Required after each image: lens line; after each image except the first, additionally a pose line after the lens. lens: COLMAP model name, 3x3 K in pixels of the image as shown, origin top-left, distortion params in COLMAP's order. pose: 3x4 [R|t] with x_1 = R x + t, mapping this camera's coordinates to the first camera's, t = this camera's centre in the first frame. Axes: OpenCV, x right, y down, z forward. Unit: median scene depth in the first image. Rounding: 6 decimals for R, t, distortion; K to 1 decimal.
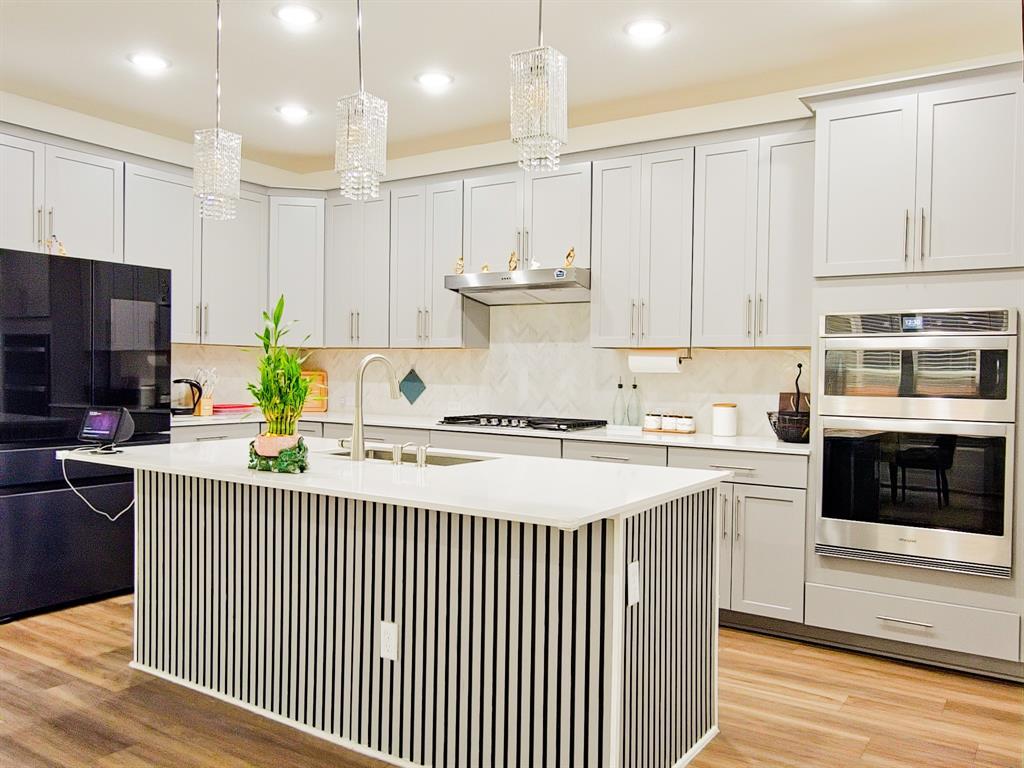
lens RADIAL K [[824.6, 0, 508.2], [0, 824.6, 381.3], [0, 0, 1]] dist [-0.000843, 0.003783]
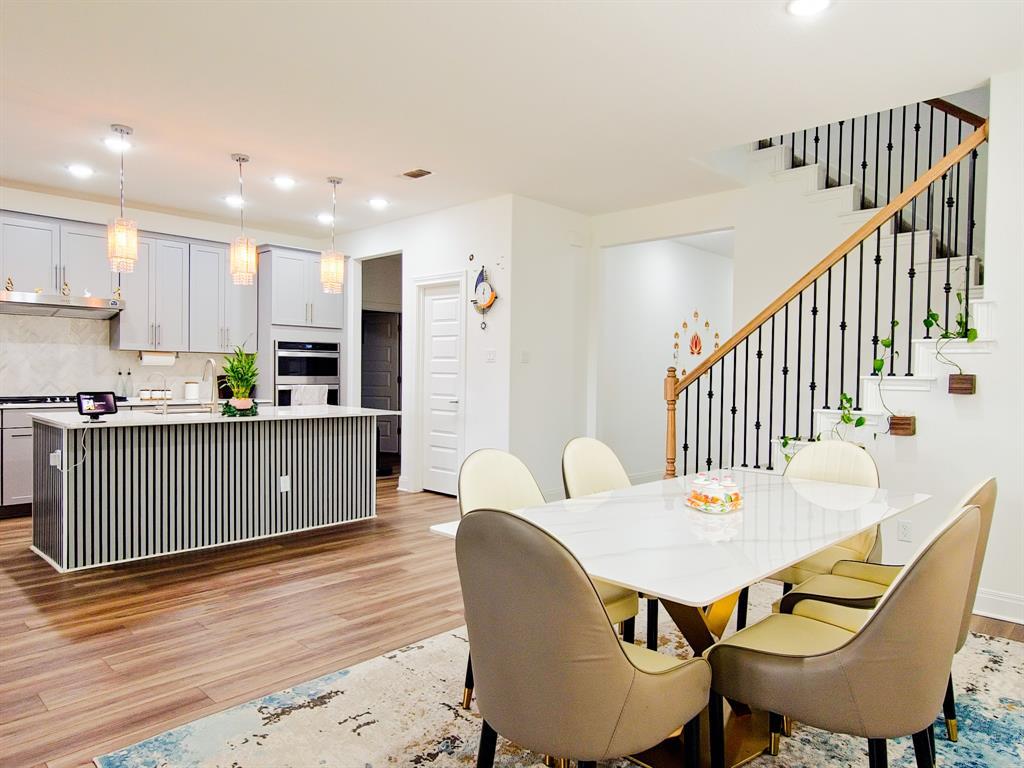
lens RADIAL K [[678.4, 0, 515.0], [0, 678.4, 383.7], [0, 0, 1]] dist [0.016017, -0.005790]
pose [[0.178110, -0.035699, 0.983363, -1.236898], [-0.001648, 0.999329, 0.036577, -0.028733], [-0.984009, -0.008135, 0.177932, 0.003459]]
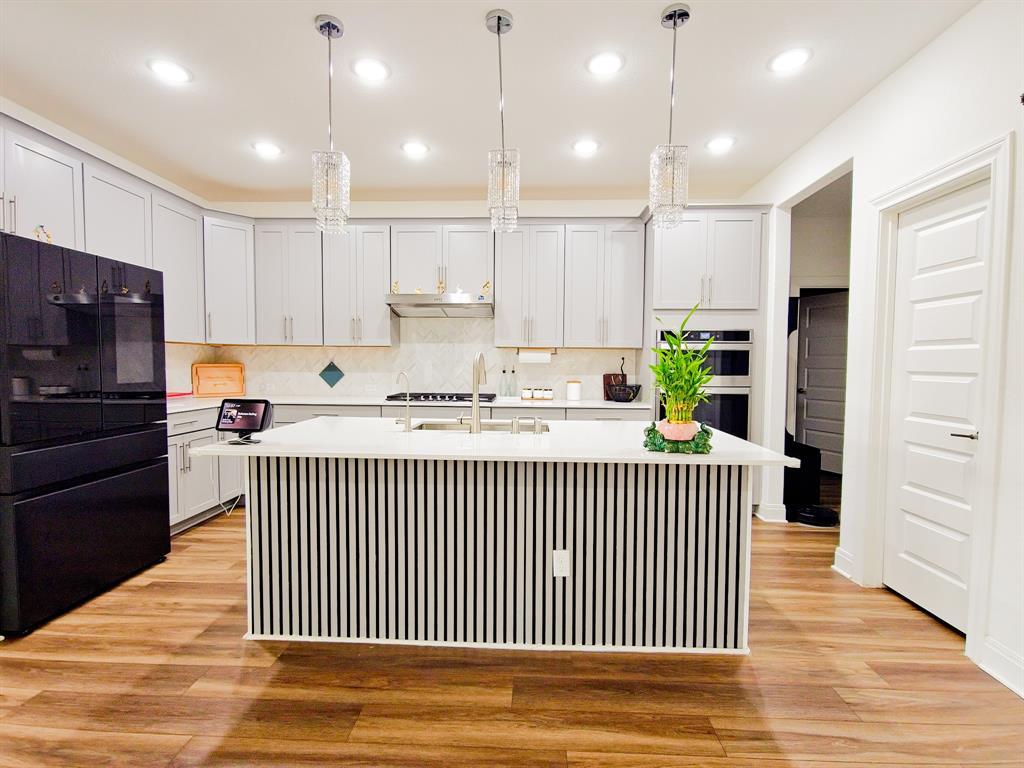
lens RADIAL K [[487.7, 0, 515.6], [0, 487.7, 387.0], [0, 0, 1]] dist [0.003550, -0.003865]
pose [[0.852839, -0.035760, 0.520949, -0.396181], [0.012156, 0.998742, 0.048657, -0.011751], [-0.522033, -0.035164, 0.852200, 0.229680]]
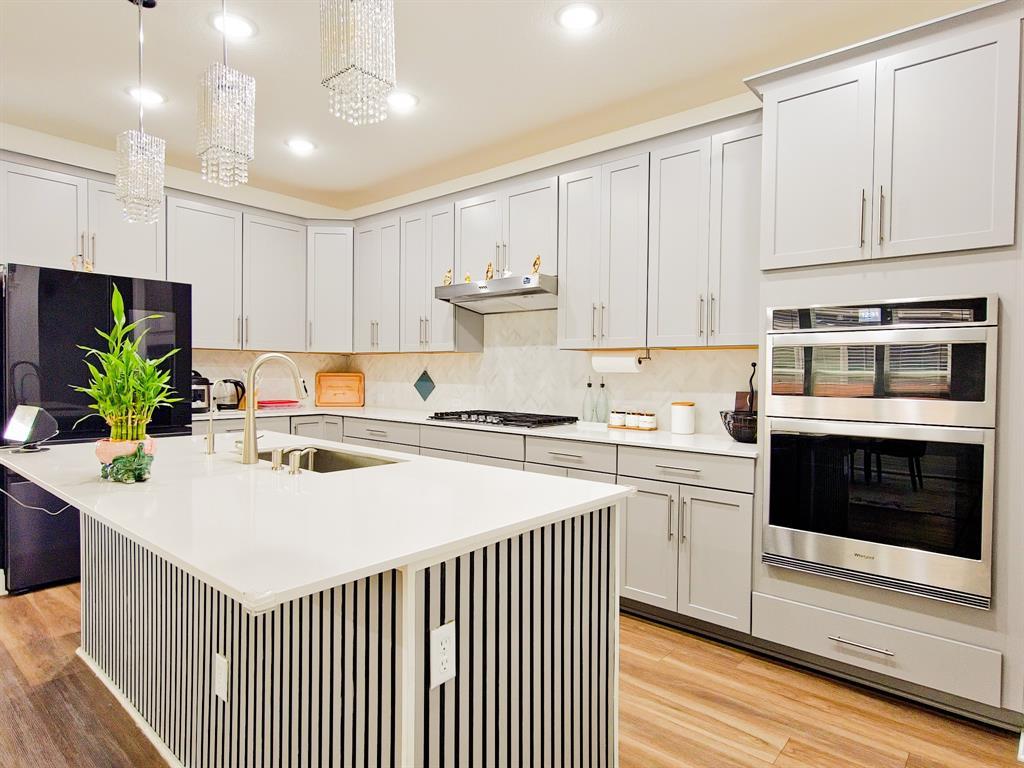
lens RADIAL K [[588.6, 0, 511.8], [0, 588.6, 382.0], [0, 0, 1]] dist [-0.001492, 0.002276]
pose [[0.992541, -0.001280, -0.121908, 0.153626], [0.001462, 0.999998, 0.001404, 0.000405], [0.121906, -0.001572, 0.992540, 0.267673]]
